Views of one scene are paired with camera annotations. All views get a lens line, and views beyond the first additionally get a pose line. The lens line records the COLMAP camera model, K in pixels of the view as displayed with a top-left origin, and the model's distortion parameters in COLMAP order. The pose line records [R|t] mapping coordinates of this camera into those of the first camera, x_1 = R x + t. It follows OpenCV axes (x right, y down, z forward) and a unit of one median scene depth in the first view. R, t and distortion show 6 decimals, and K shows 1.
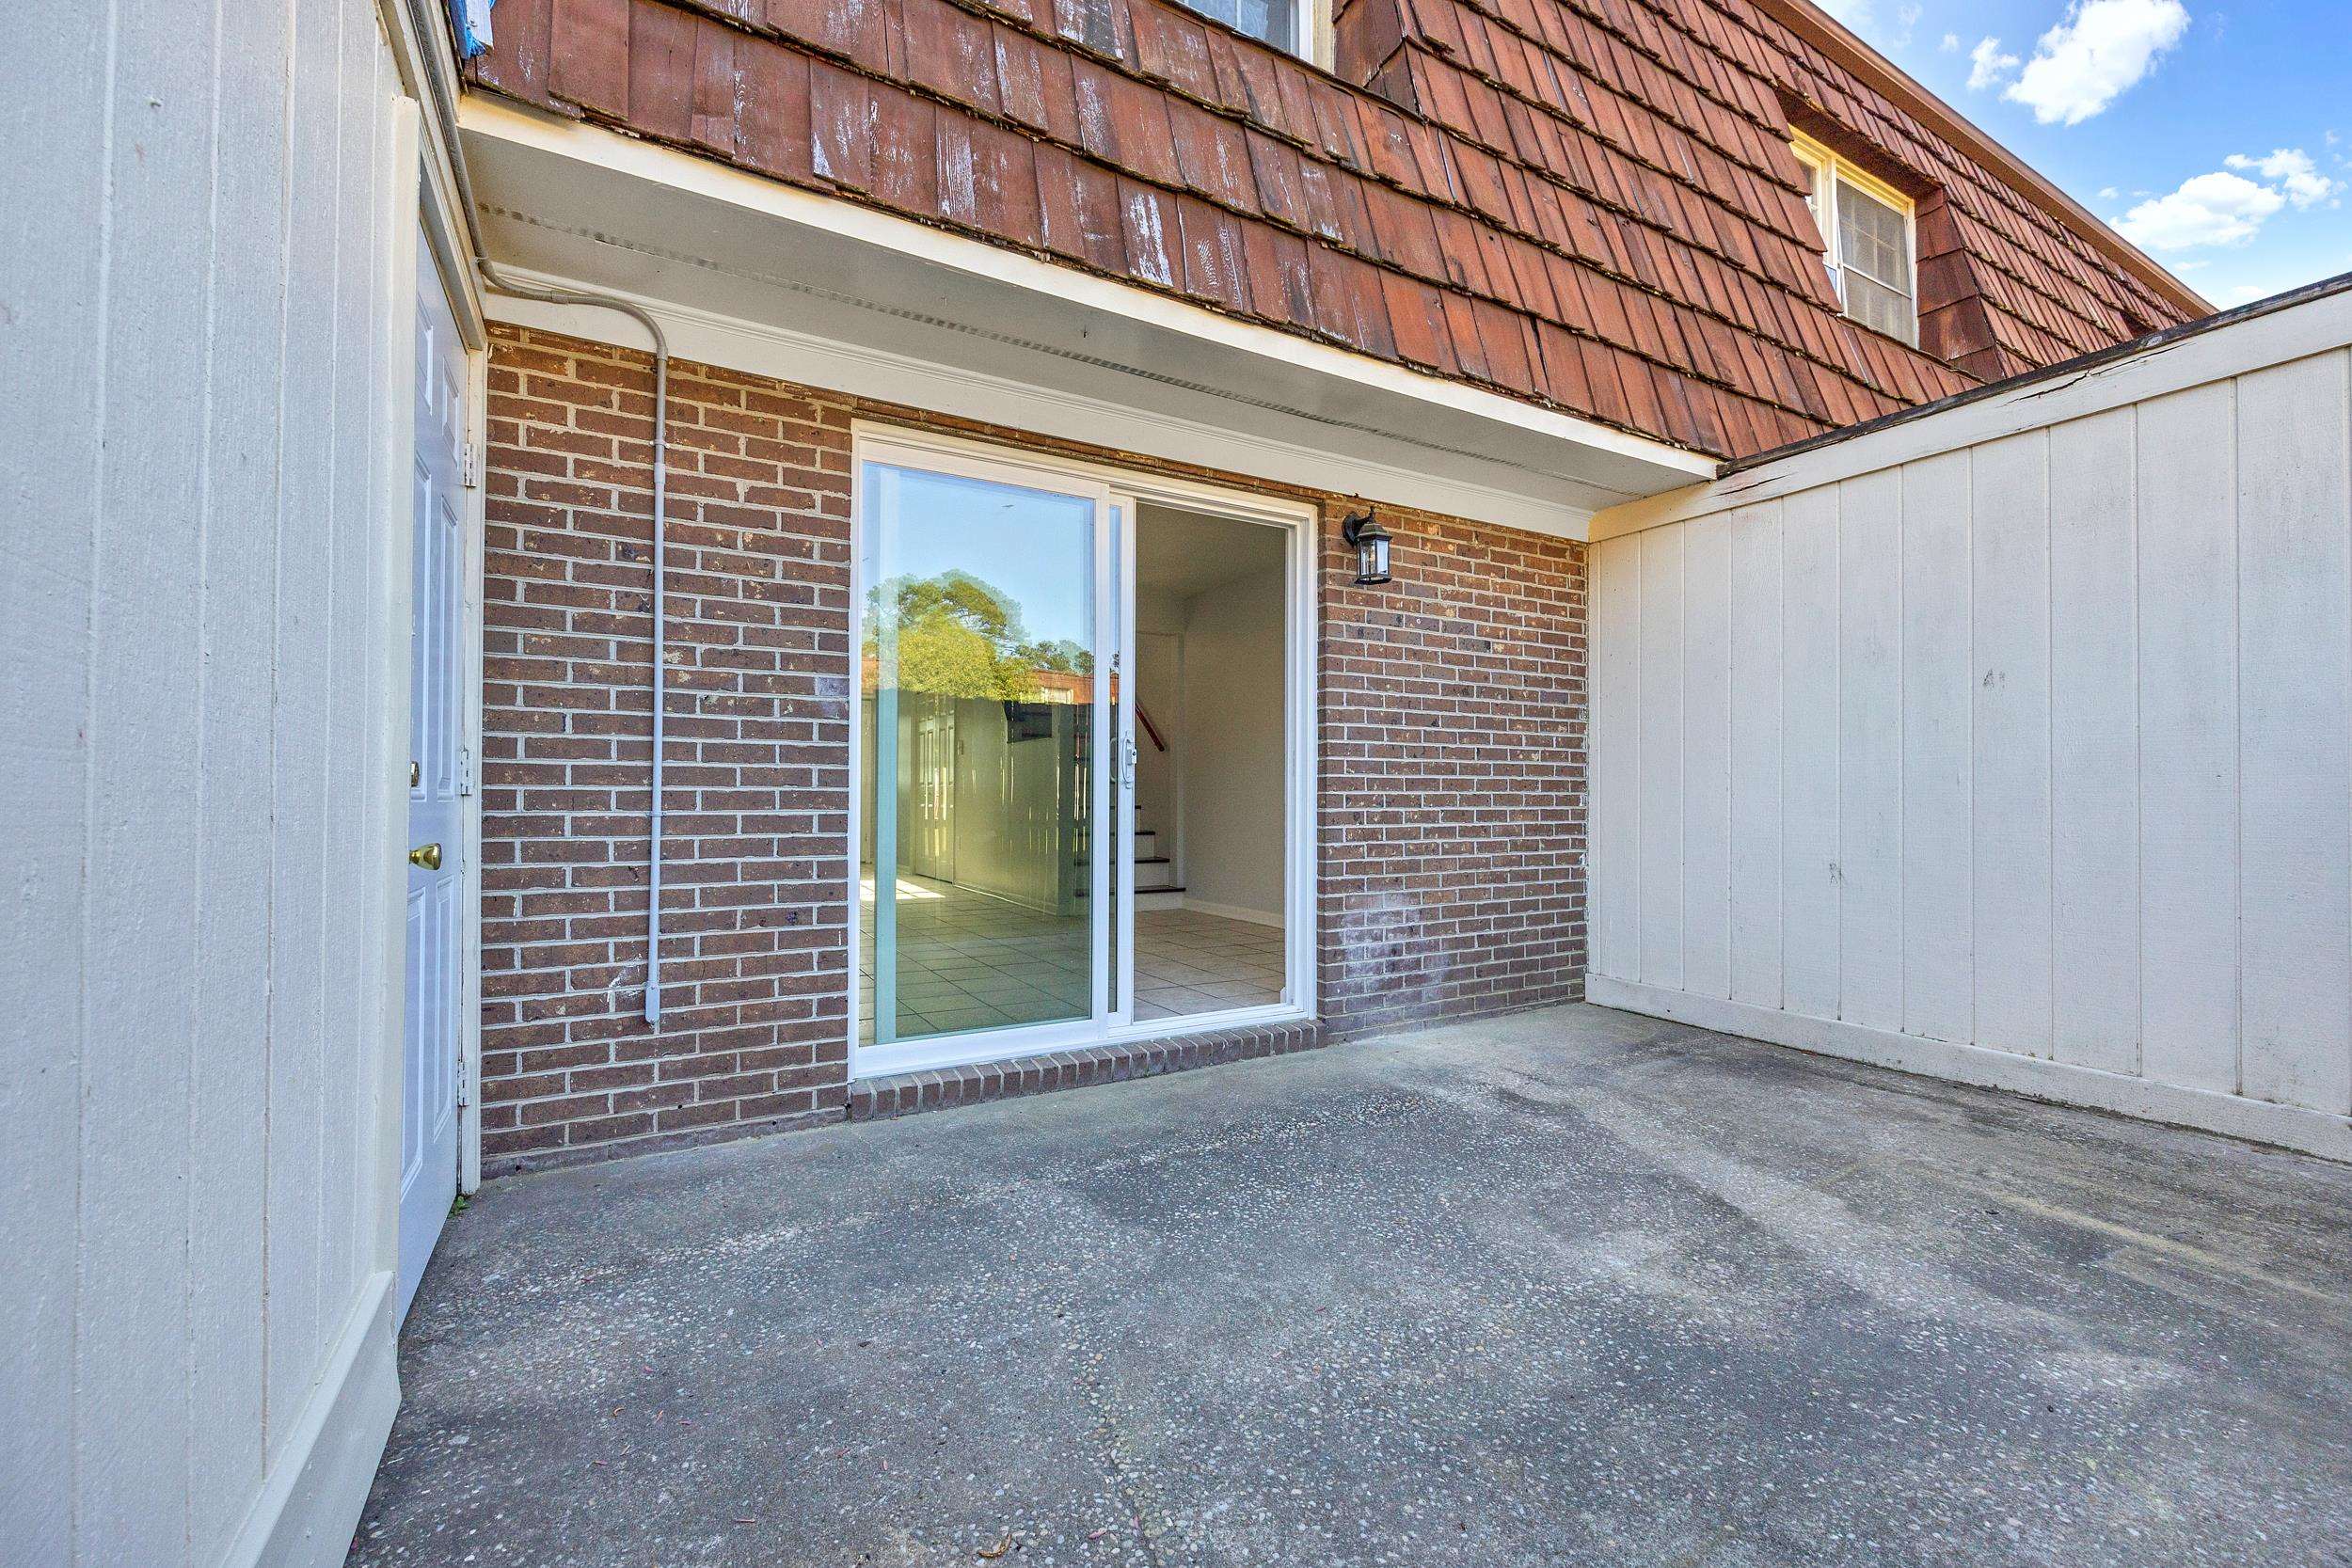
lens RADIAL K [[953.5, 0, 1173.4], [0, 953.5, 786.9], [0, 0, 1]] dist [-0.002472, 0.000017]
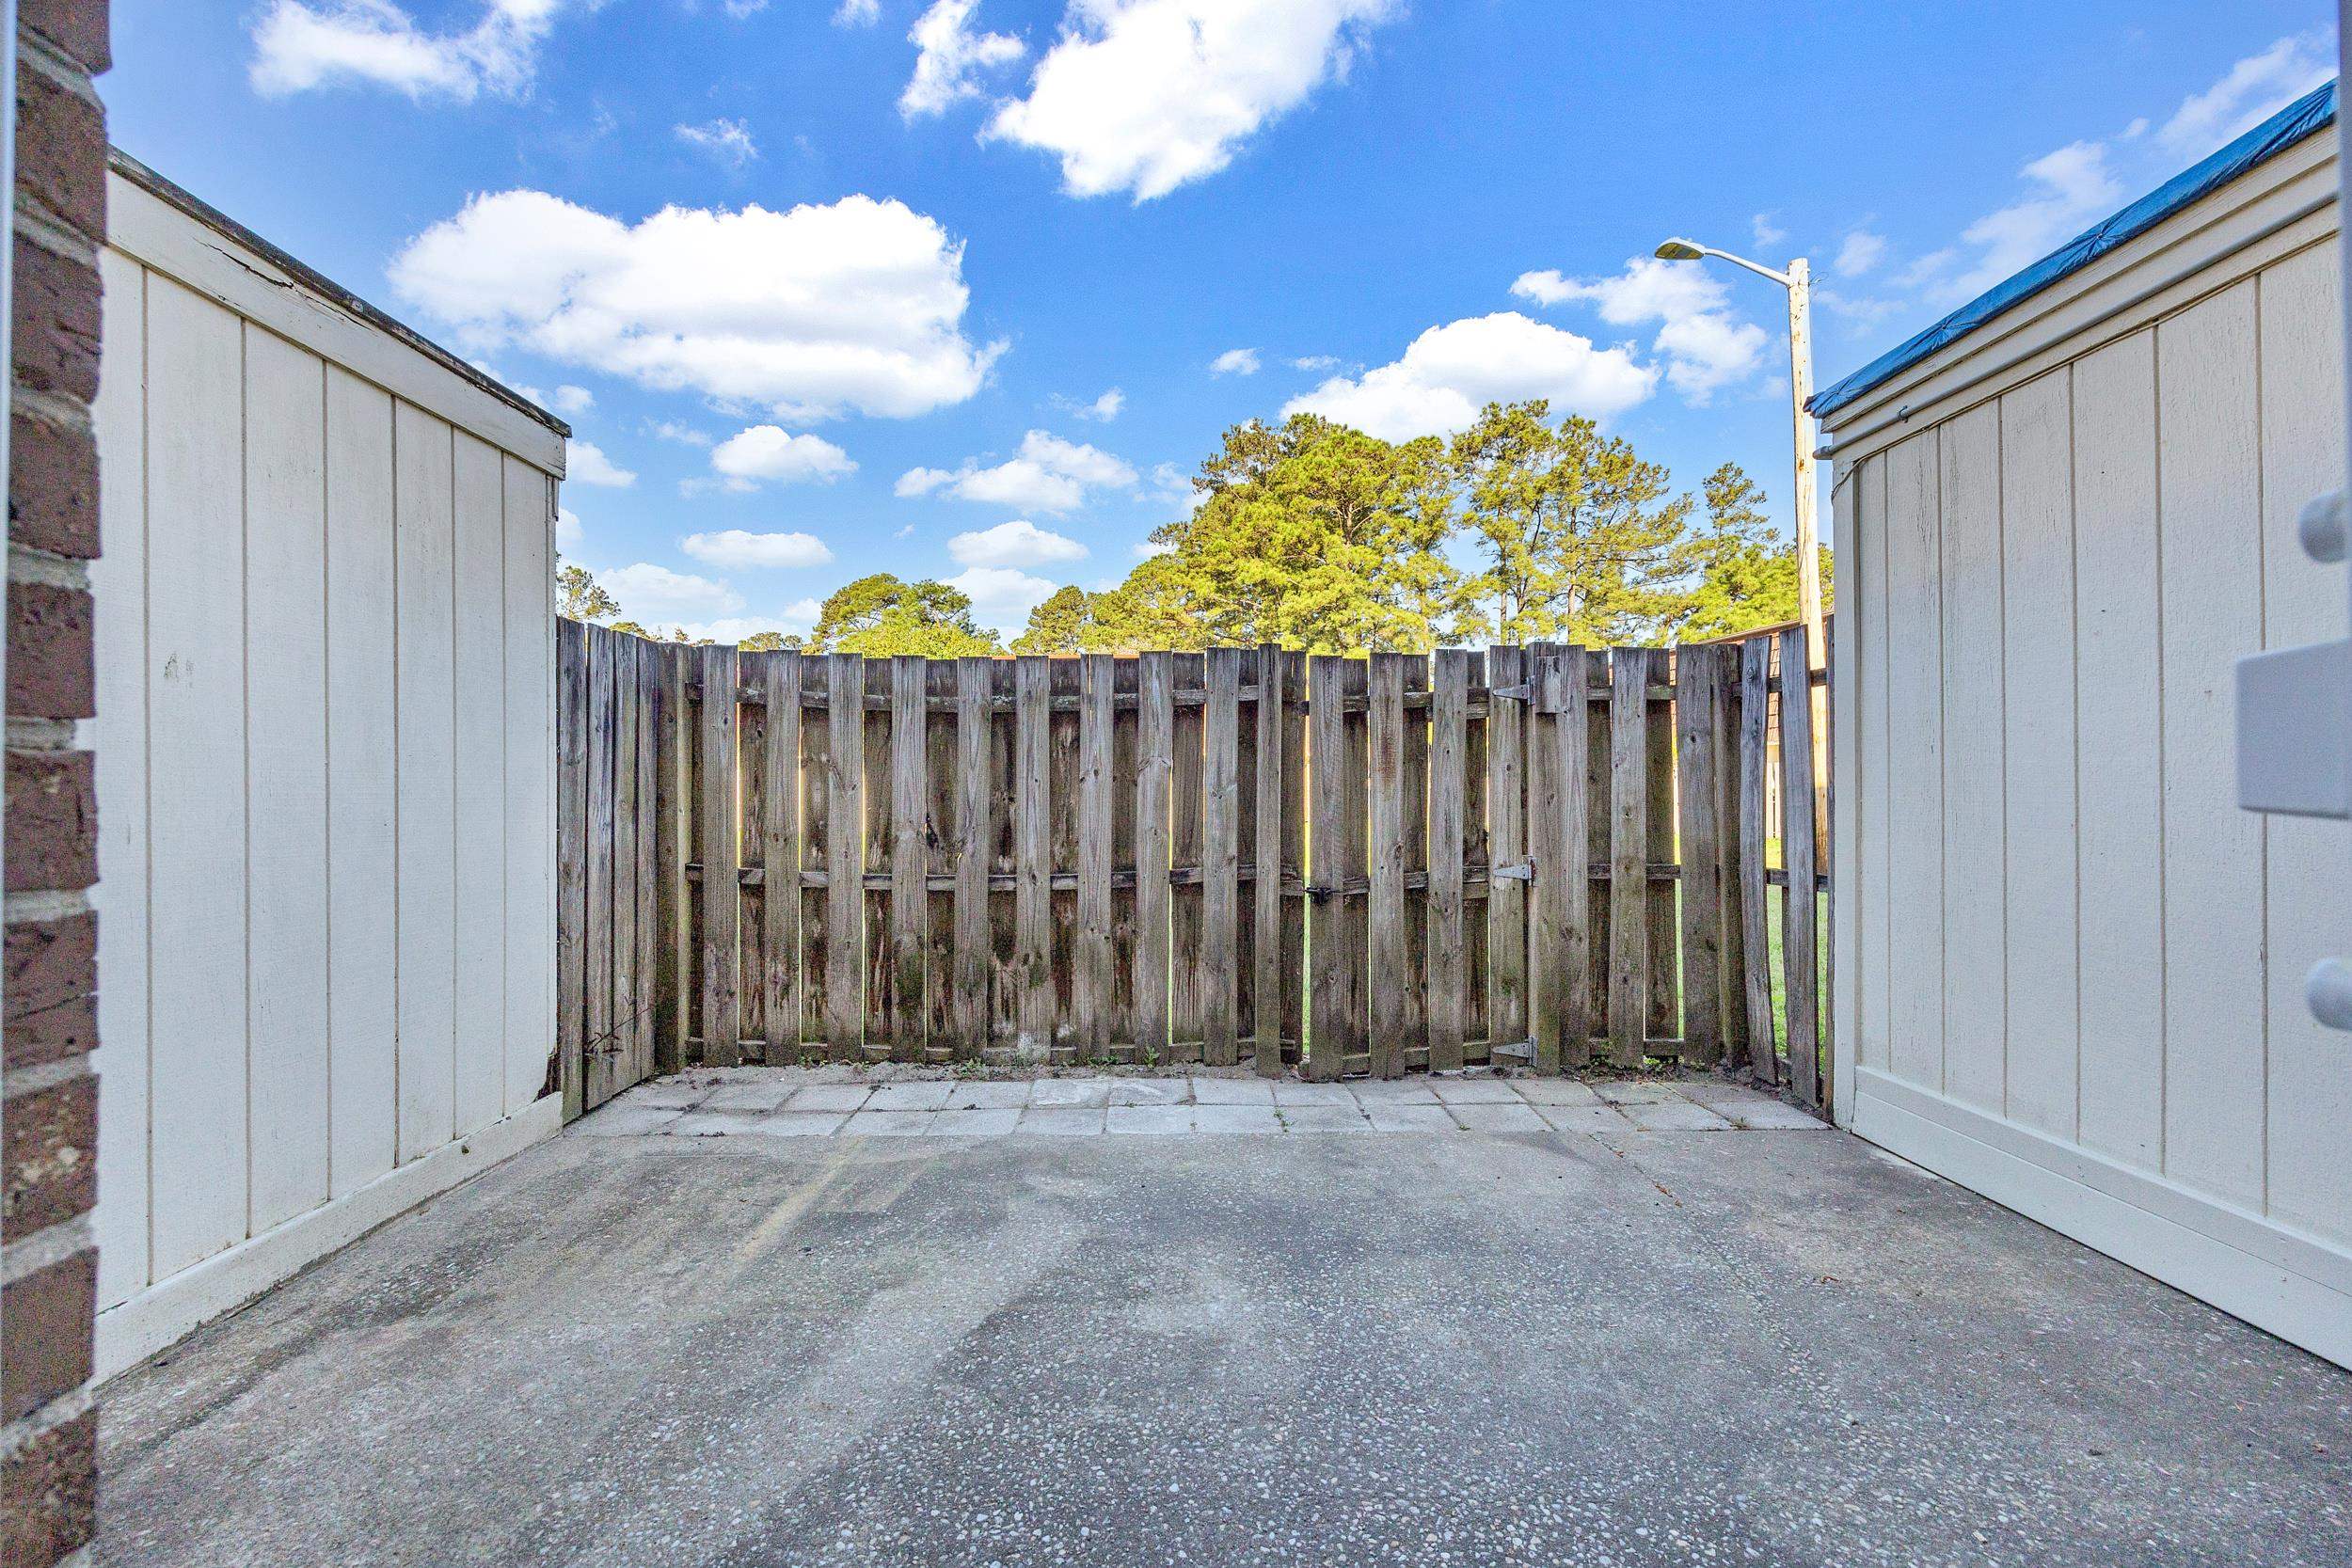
lens RADIAL K [[953.5, 0, 1164.0], [0, 953.5, 788.3], [0, 0, 1]] dist [-0.002472, 0.000017]
pose [[-0.869945, 0.007527, 0.493092, 0.004400], [-0.002846, 0.999790, -0.020283, -0.035296], [-0.493141, -0.019048, -0.869741, 1.678674]]
